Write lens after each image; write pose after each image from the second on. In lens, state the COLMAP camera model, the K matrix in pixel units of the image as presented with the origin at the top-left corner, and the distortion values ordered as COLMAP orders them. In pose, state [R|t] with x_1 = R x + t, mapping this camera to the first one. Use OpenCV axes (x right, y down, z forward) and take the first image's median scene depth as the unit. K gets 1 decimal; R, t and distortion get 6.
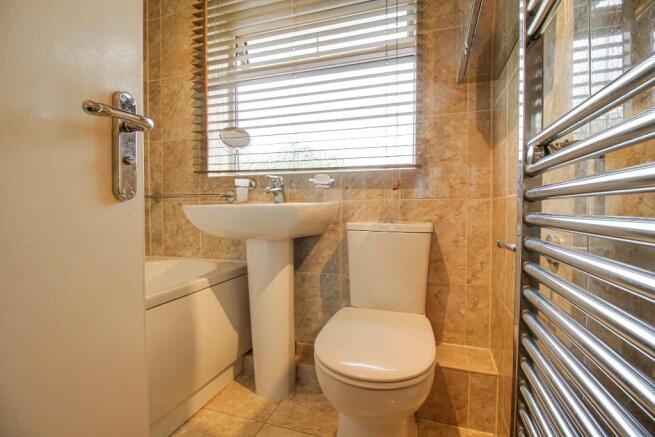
lens RADIAL K [[303.4, 0, 326.9], [0, 303.4, 217.1], [0, 0, 1]] dist [-0.007549, -0.007842]
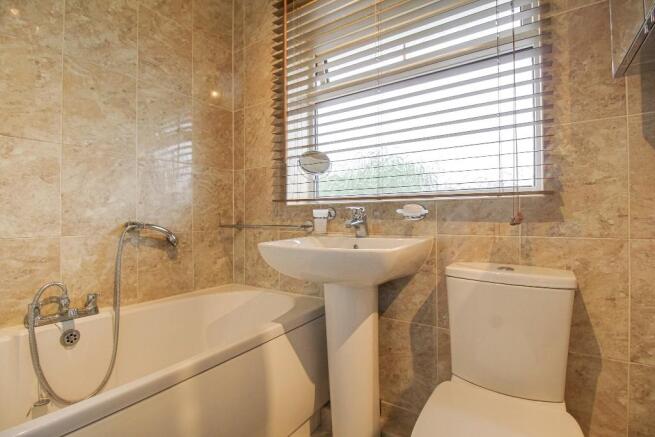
lens RADIAL K [[303.4, 0, 327.3], [0, 303.4, 219.8], [0, 0, 1]] dist [-0.007549, -0.007842]
pose [[0.964646, -0.003999, -0.263517, -0.022740], [-0.003964, 0.999552, -0.029678, -0.071431], [0.263517, 0.029674, 0.964198, 0.137902]]
